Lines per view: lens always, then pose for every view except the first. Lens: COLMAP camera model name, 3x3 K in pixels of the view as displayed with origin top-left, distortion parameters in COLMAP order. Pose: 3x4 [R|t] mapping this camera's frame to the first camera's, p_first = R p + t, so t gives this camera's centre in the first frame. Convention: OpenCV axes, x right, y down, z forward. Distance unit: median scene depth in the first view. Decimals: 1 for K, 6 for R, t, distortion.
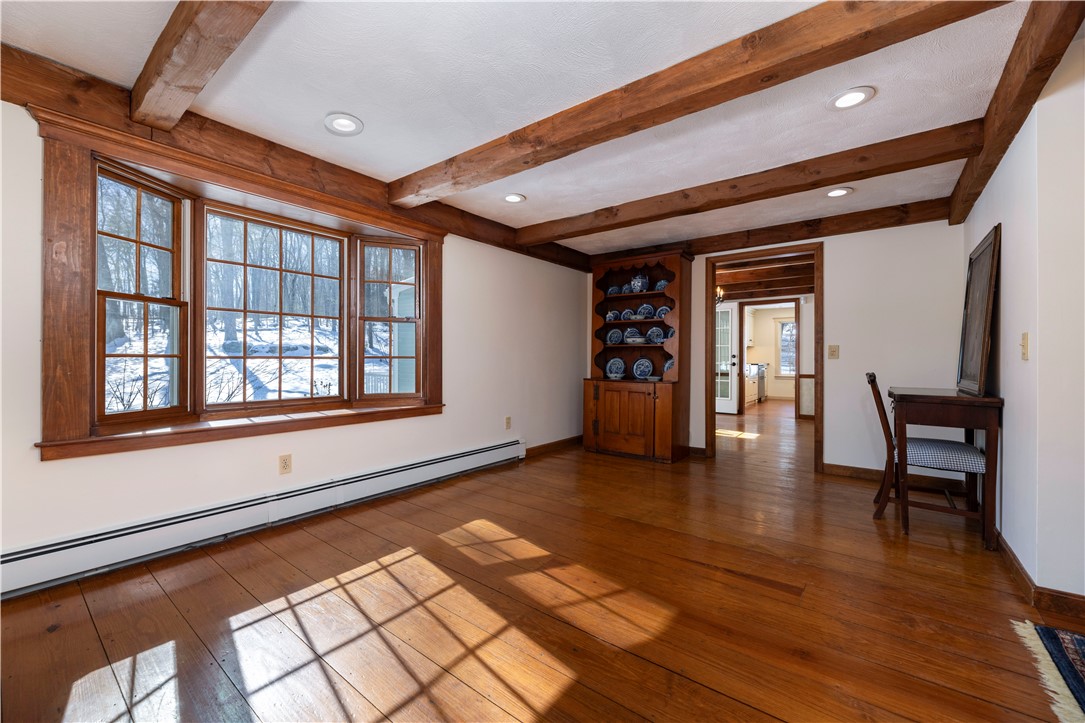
lens RADIAL K [[443.9, 0, 532.3], [0, 443.9, 360.6], [0, 0, 1]] dist [0.002951, 0.000231]
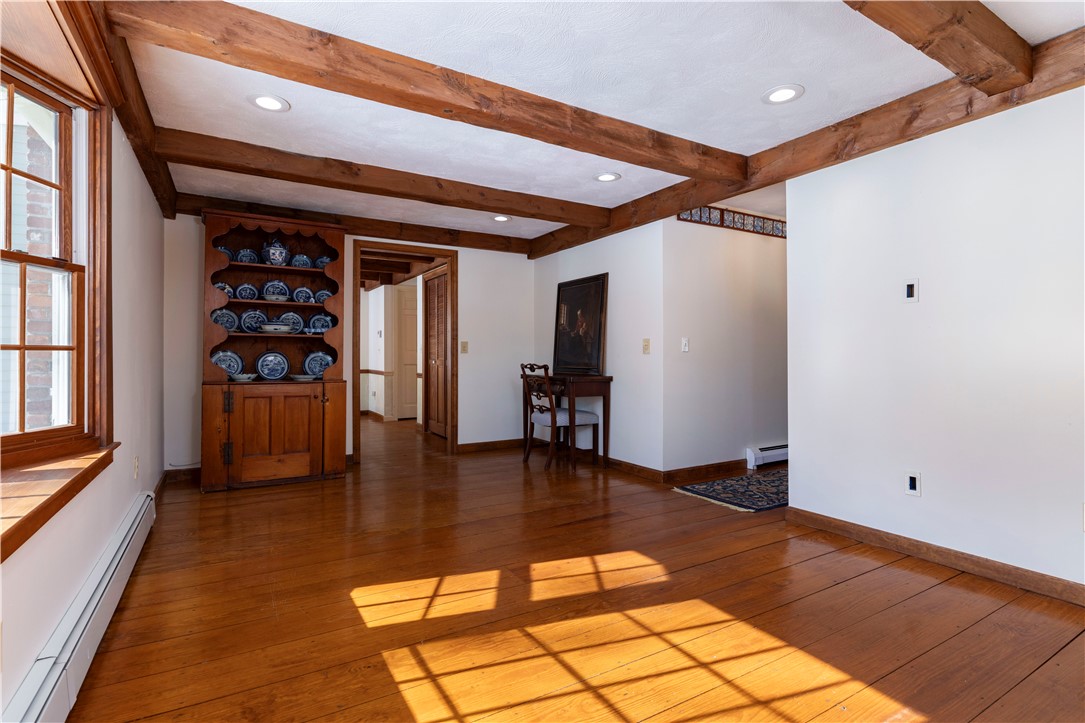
lens RADIAL K [[530.2, 0, 542.5], [0, 530.2, 352.0], [0, 0, 1]] dist [-0.002395, -0.000152]
pose [[0.346916, 0.002673, 0.937892, -0.493736], [0.004050, 0.999982, -0.004348, 0.000065], [-0.937887, 0.005307, 0.346900, 0.288133]]
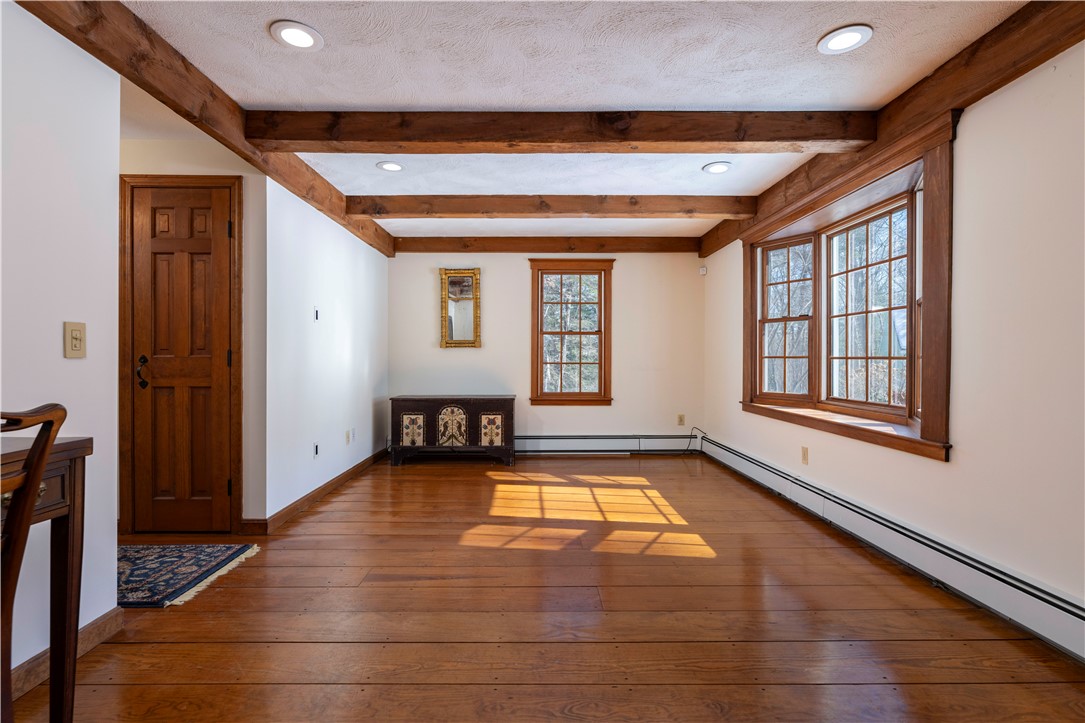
lens RADIAL K [[515.9, 0, 542.5], [0, 515.9, 361.5], [0, 0, 1]] dist [0.000088, 0.000152]
pose [[-0.771310, 0.001168, -0.636459, 0.467592], [-0.004161, 0.999968, 0.006878, -0.003037], [0.636446, 0.007953, -0.771280, 0.976428]]
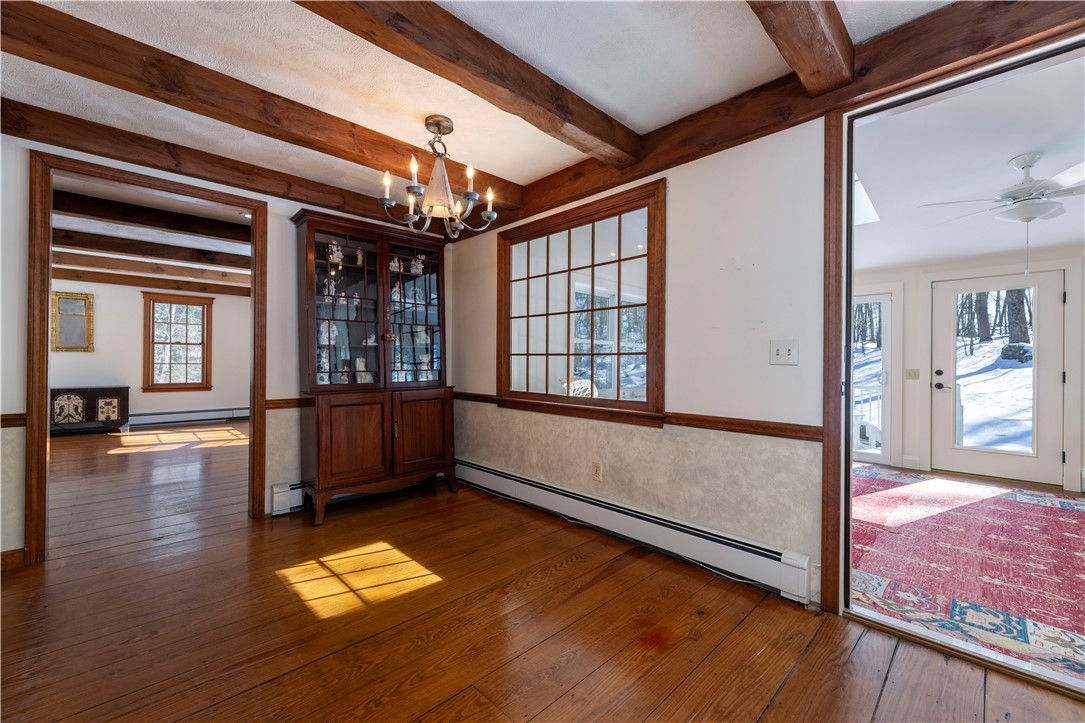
lens RADIAL K [[437.5, 0, 536.9], [0, 437.5, 362.2], [0, 0, 1]] dist [0.002378, 0.000116]
pose [[-0.133723, -0.003416, -0.991013, 1.016522], [-0.011152, 0.999936, -0.001942, -0.007177], [0.990956, 0.010792, -0.133752, 1.552355]]
